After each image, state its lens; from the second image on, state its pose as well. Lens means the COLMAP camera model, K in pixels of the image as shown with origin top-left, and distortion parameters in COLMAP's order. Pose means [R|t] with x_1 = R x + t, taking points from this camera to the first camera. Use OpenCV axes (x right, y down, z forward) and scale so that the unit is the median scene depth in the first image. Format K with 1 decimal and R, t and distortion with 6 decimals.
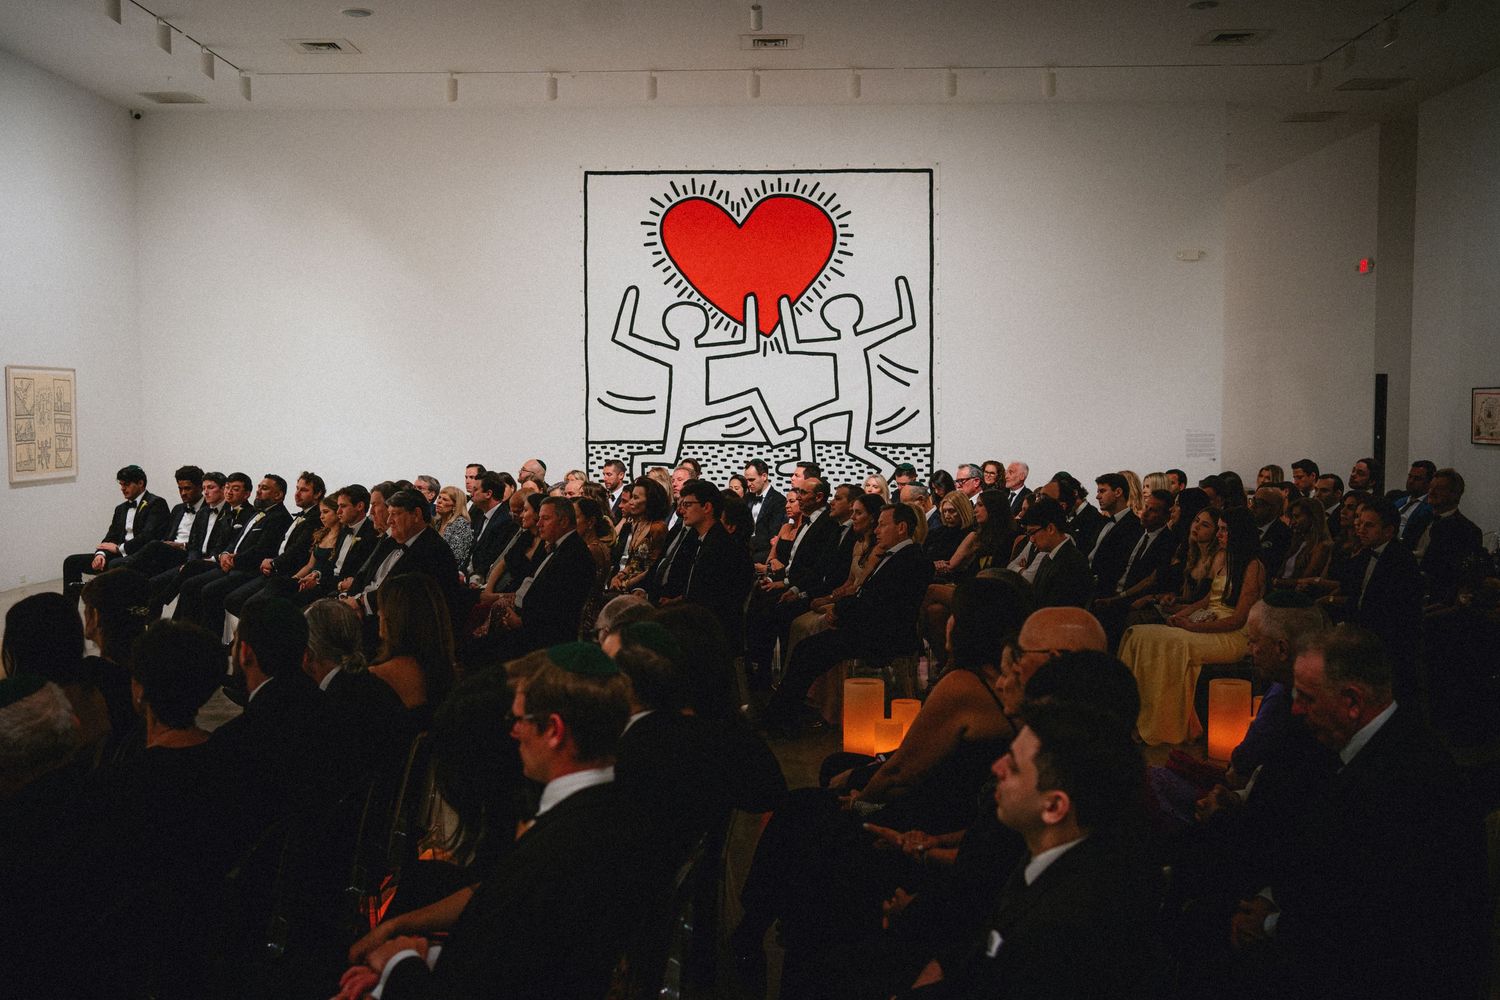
lens RADIAL K [[1508.2, 0, 754.4], [0, 1508.2, 502.6], [0, 0, 1]] dist [-0.017165, 0.000000]
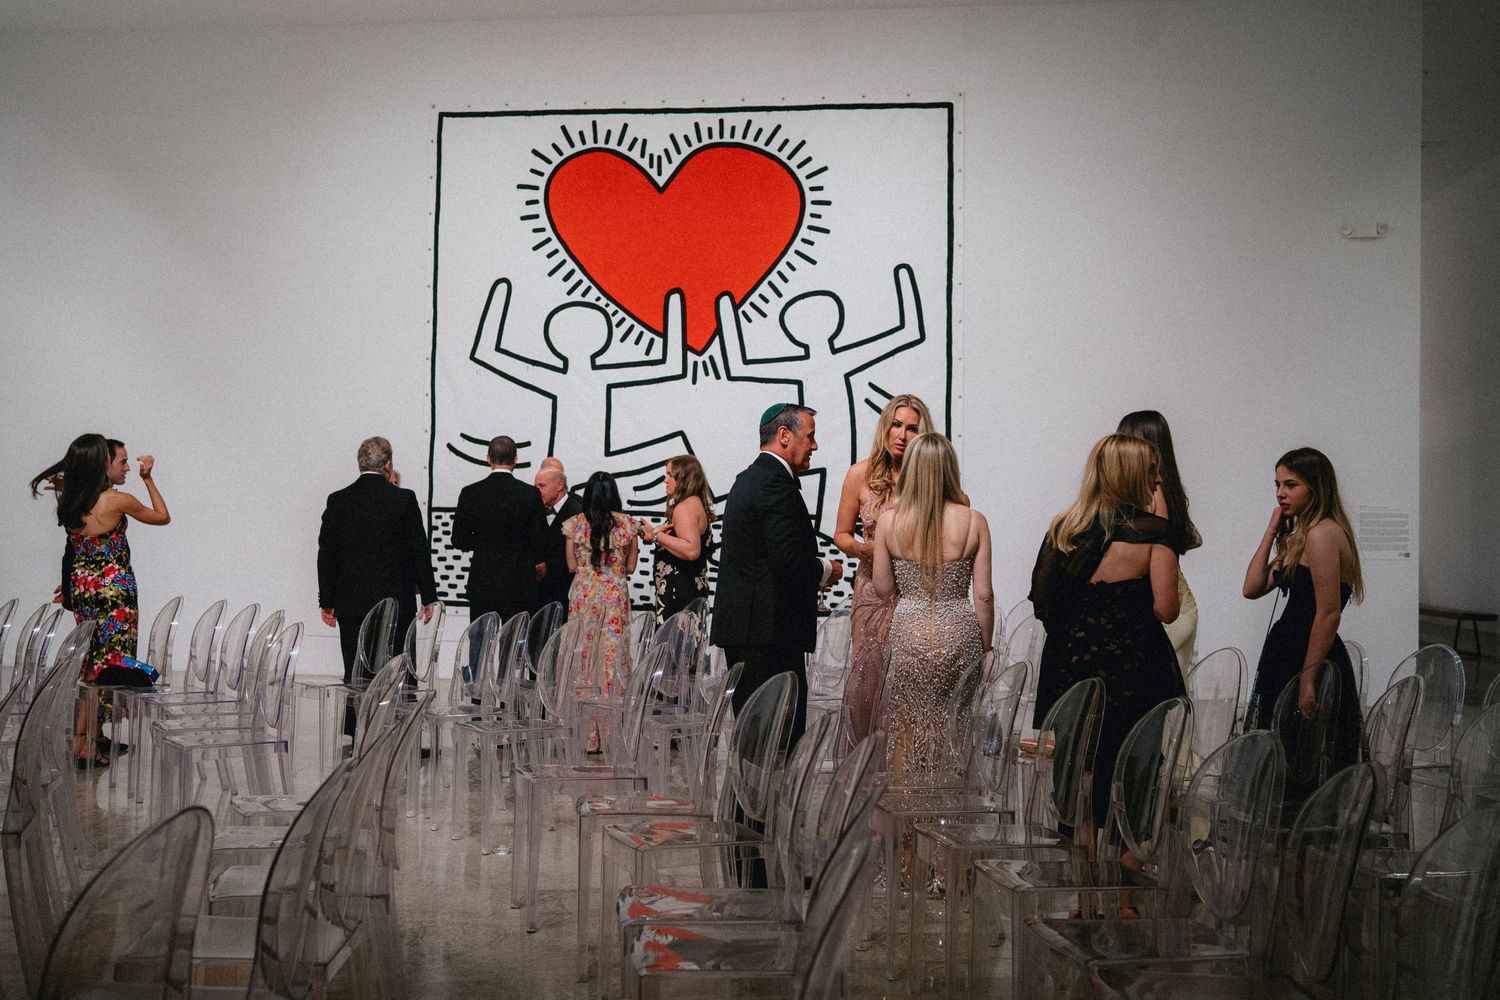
lens RADIAL K [[1508.2, 0, 746.9], [0, 1508.2, 499.1], [0, 0, 1]] dist [-0.017165, 0.000000]
pose [[0.999767, 0.016561, 0.013823, 0.021421], [-0.015936, 0.998899, -0.044112, -0.017678], [-0.014538, 0.043881, 0.998931, 0.339303]]
